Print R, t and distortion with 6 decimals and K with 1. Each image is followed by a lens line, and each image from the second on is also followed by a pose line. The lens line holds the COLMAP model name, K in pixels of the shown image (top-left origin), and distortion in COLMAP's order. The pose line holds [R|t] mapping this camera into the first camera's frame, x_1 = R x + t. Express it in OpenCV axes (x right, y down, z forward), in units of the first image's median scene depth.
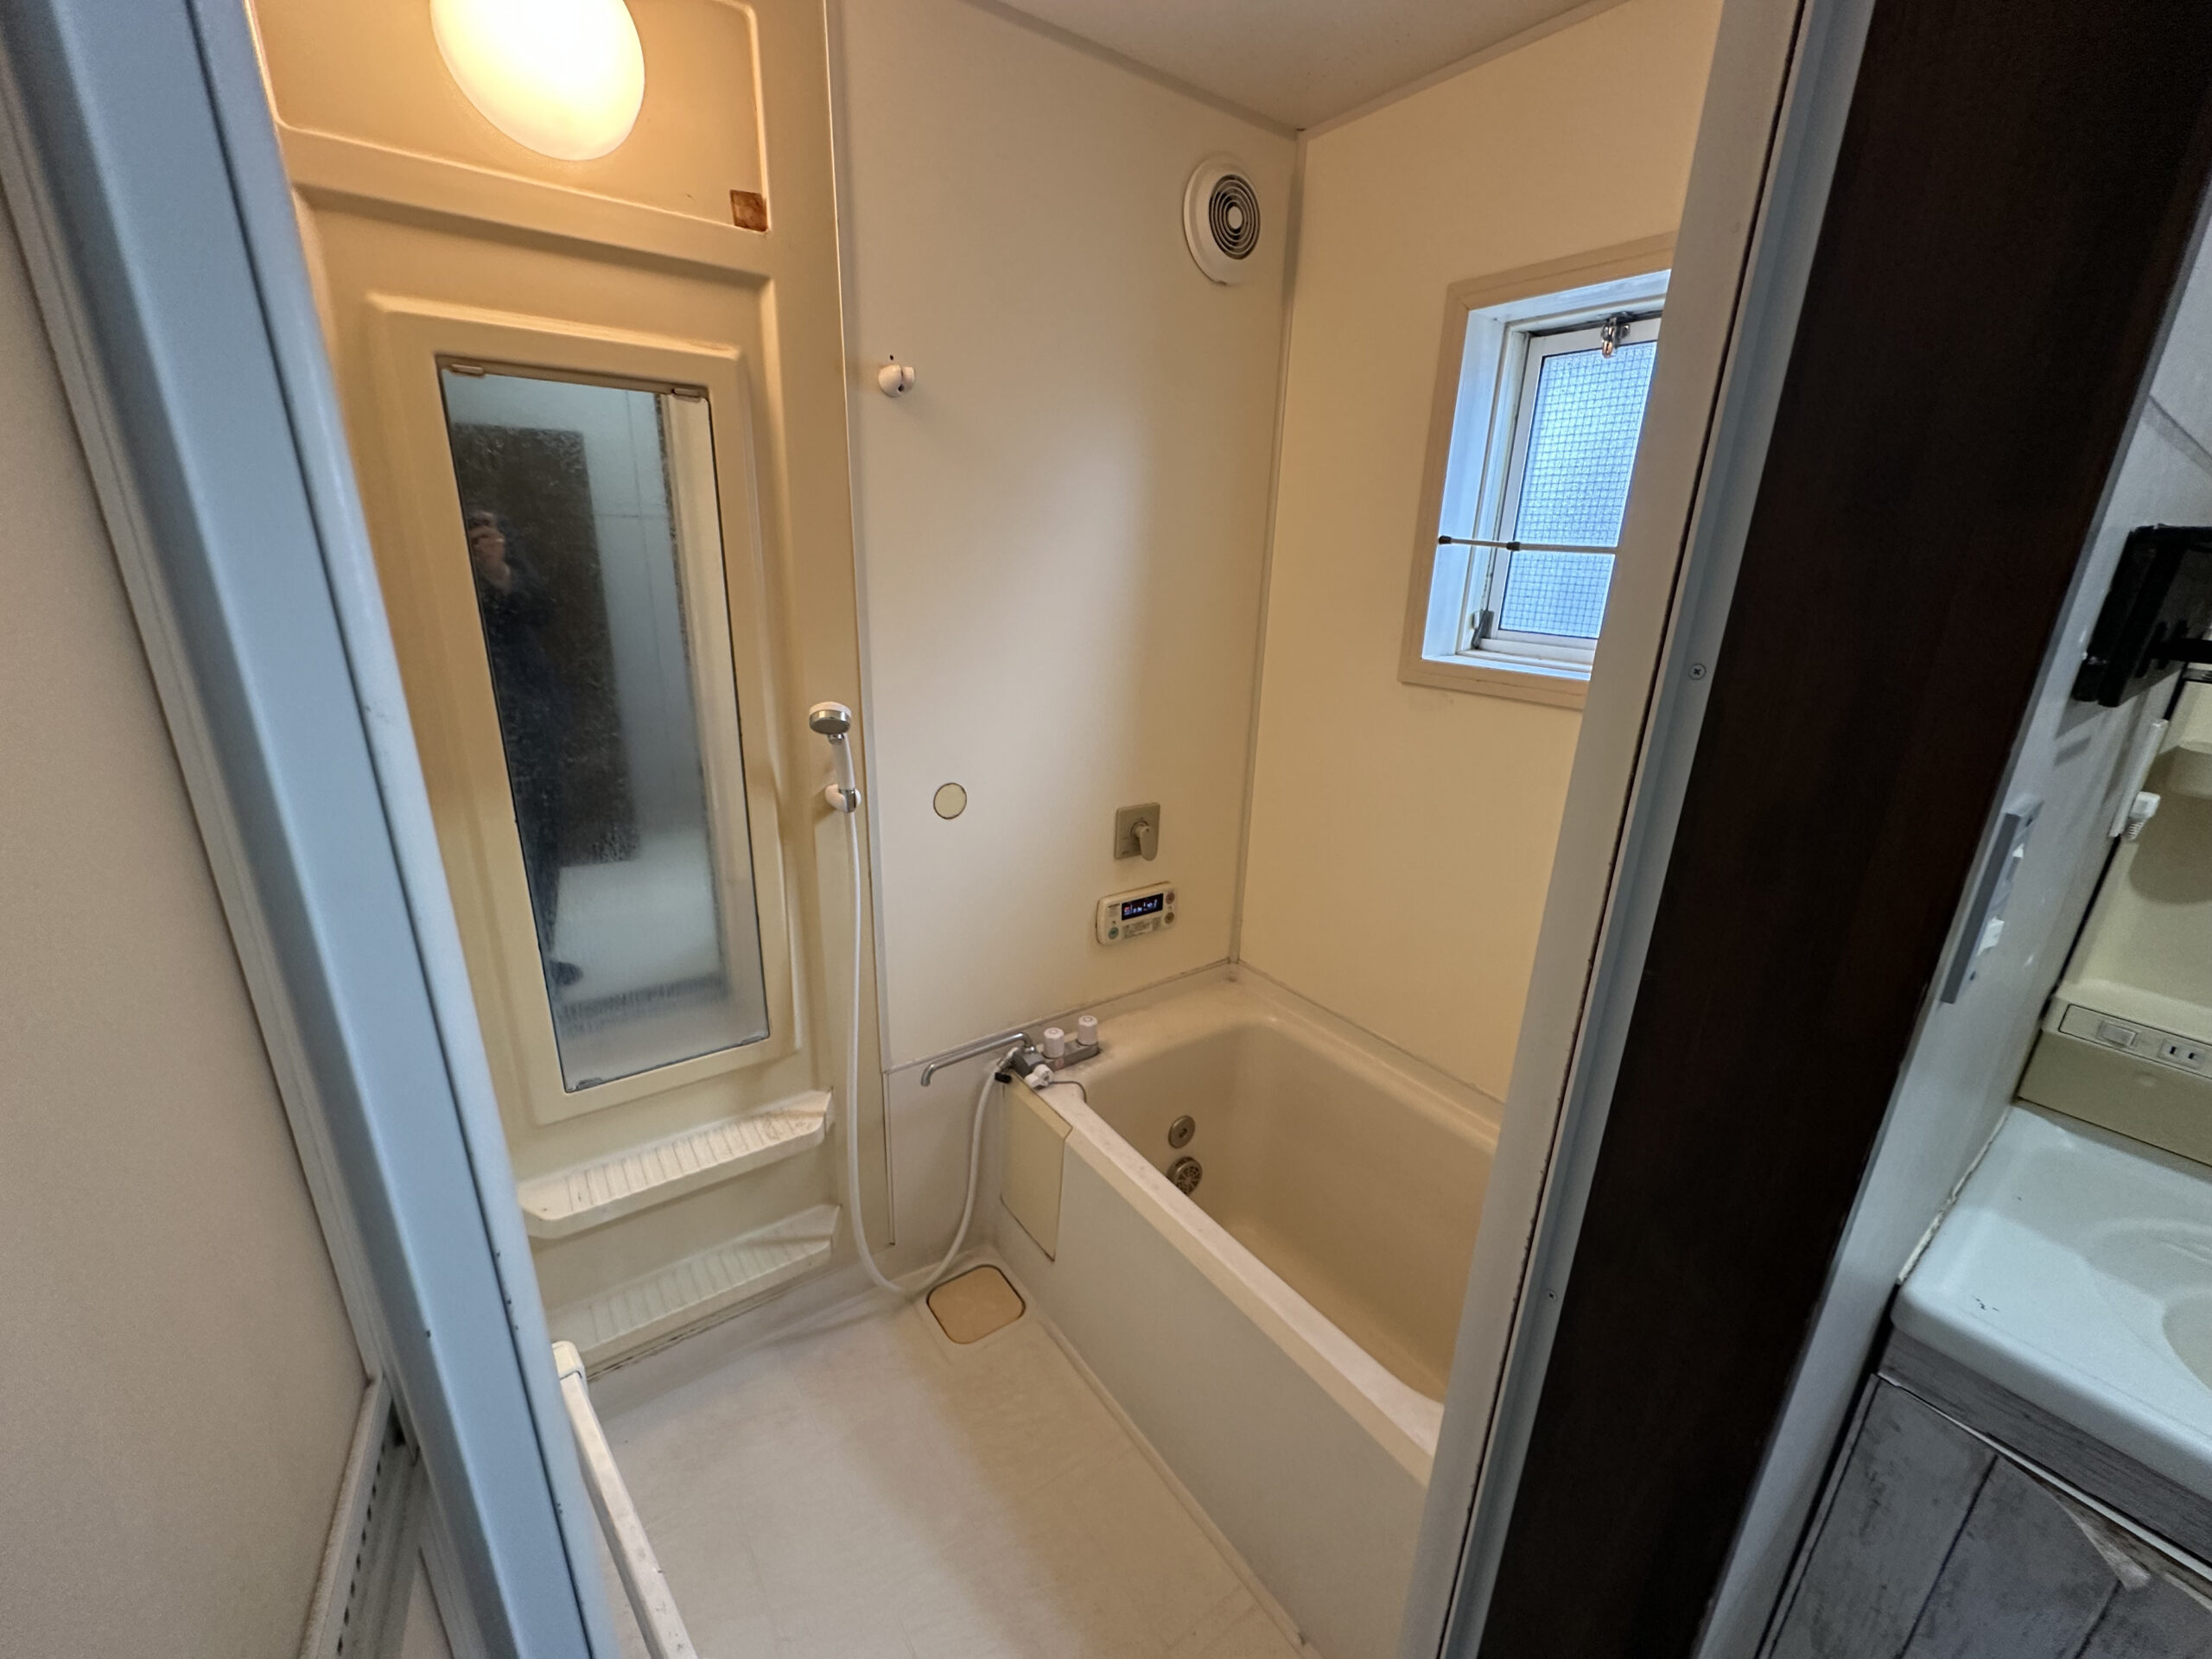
lens RADIAL K [[877.3, 0, 1106.0], [0, 877.3, 829.5], [0, 0, 1]] dist [-0.001741, -0.000300]
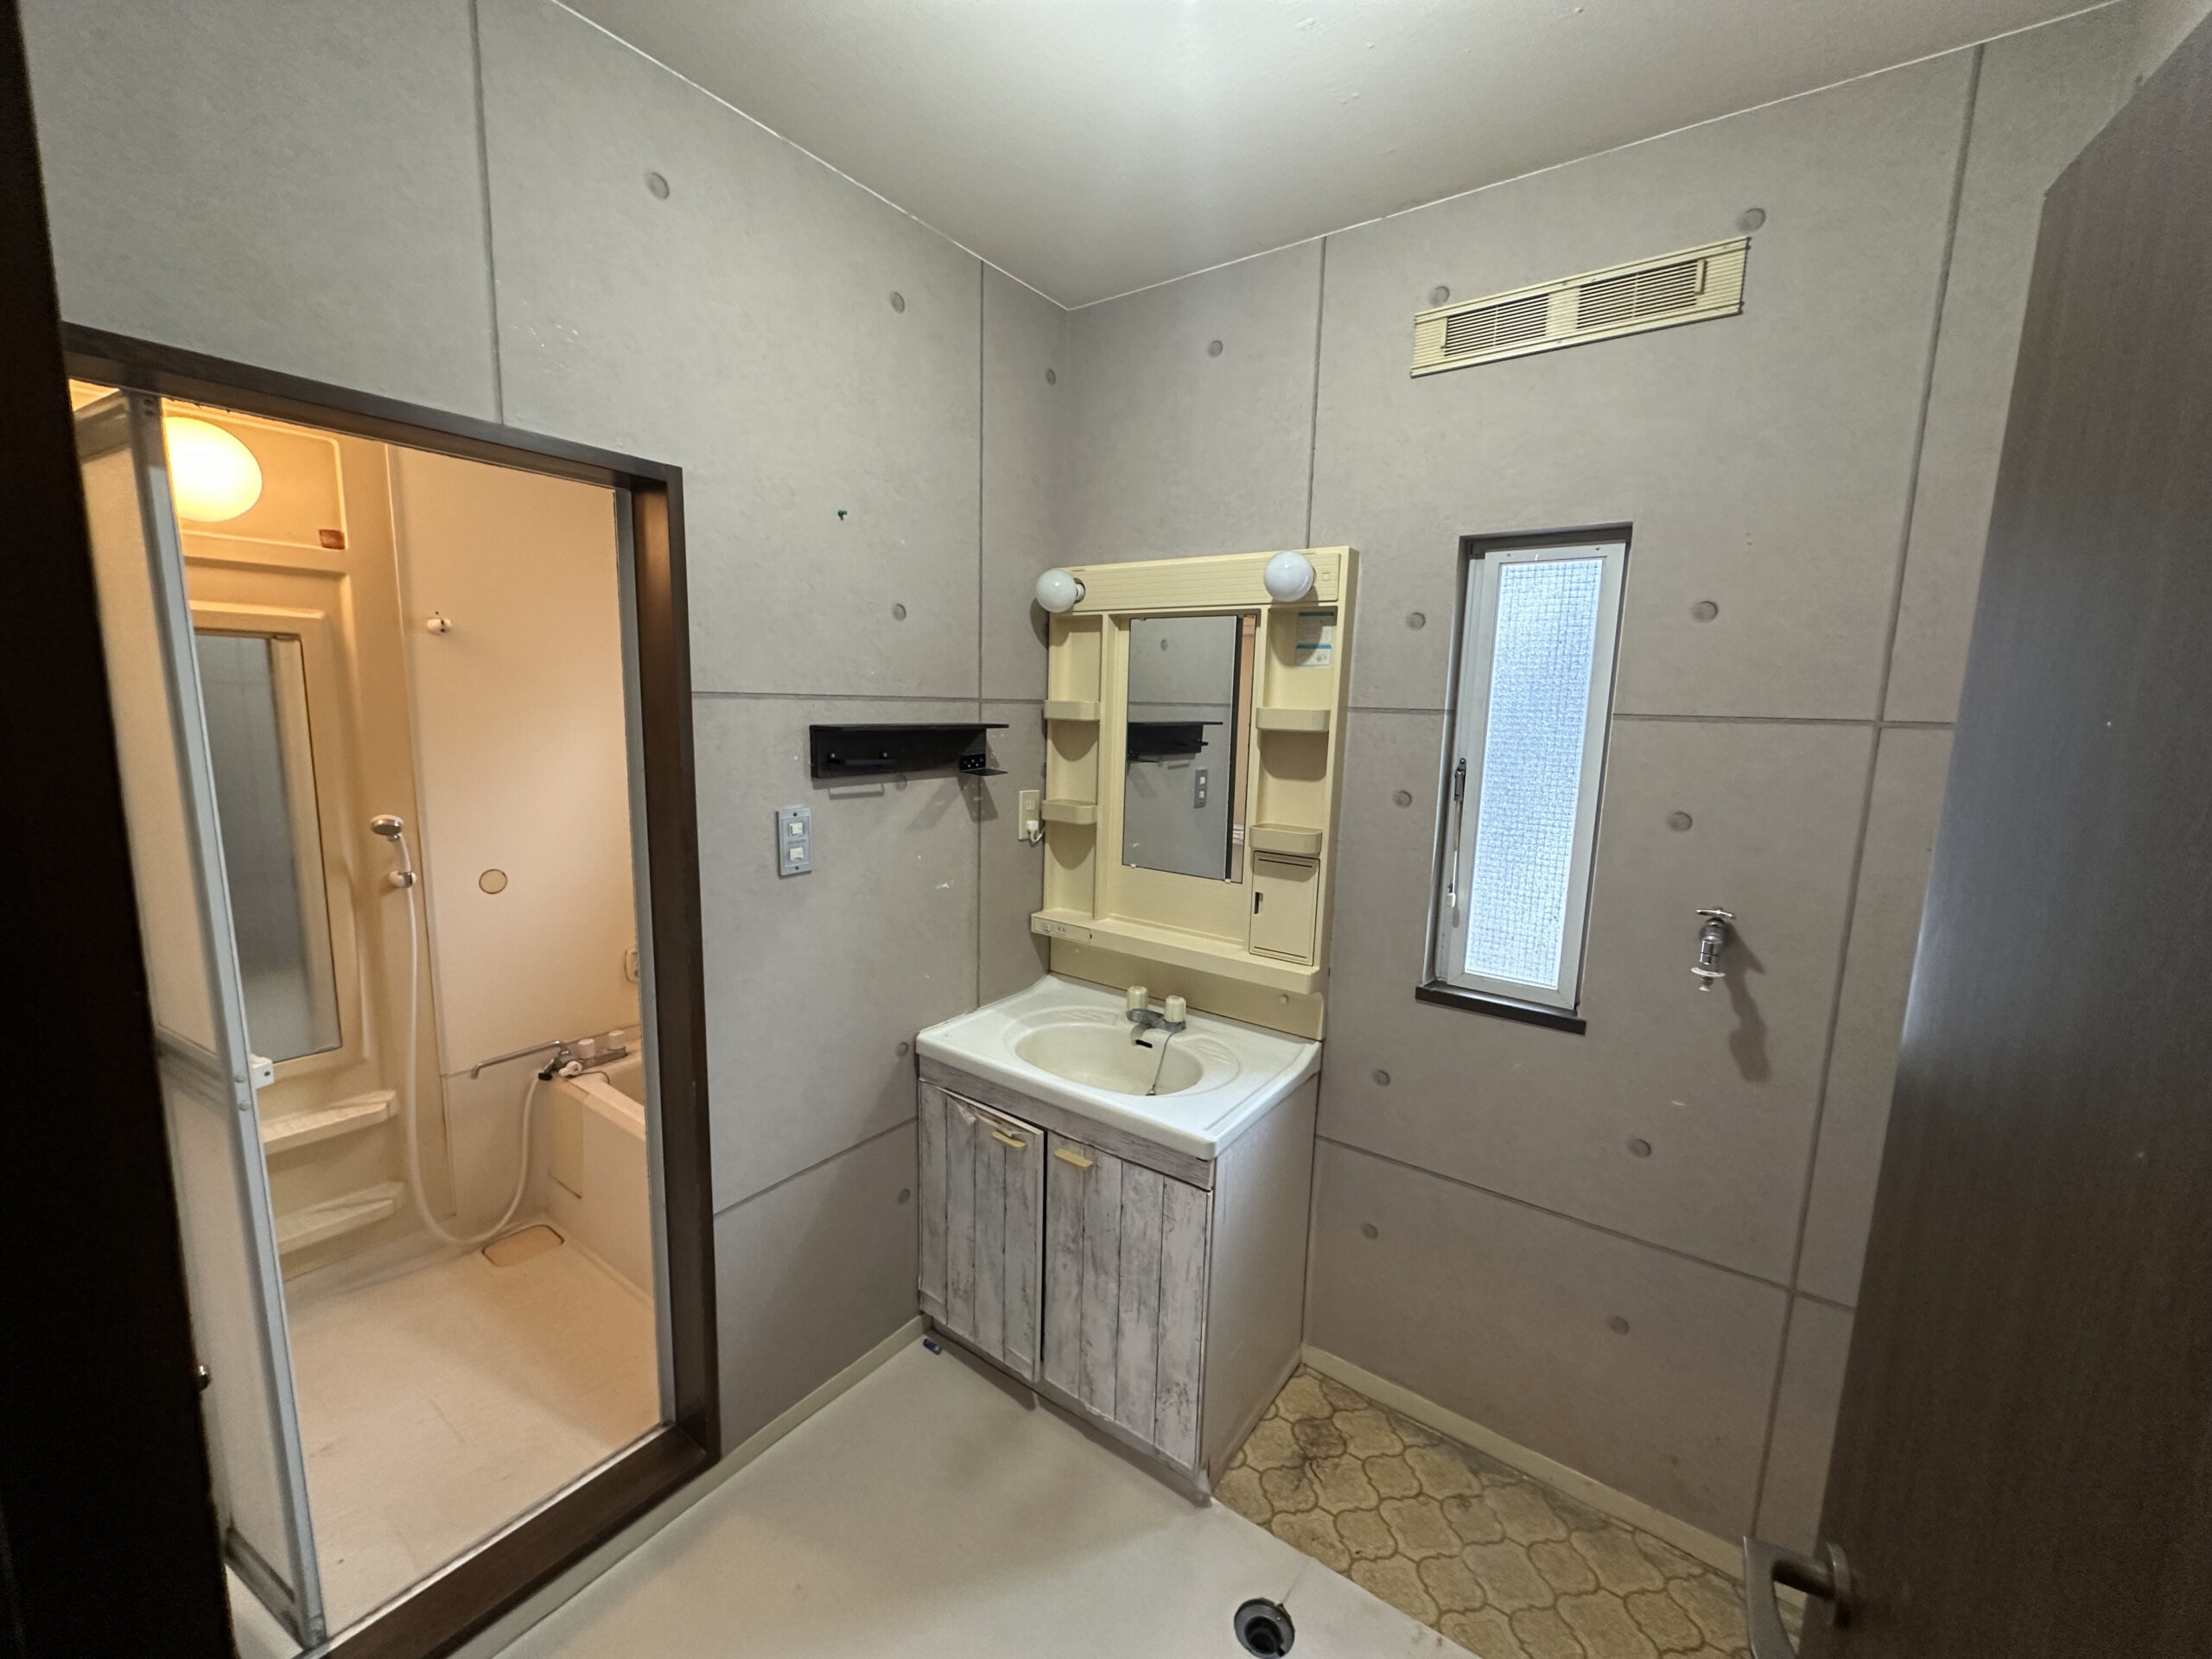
lens RADIAL K [[877.3, 0, 1106.0], [0, 877.3, 829.5], [0, 0, 1]] dist [-0.001741, -0.000300]
pose [[0.951668, -0.048420, 0.303287, 0.389169], [0.094430, 0.985790, -0.138925, 0.196924], [-0.292251, 0.160850, 0.942718, -0.777238]]
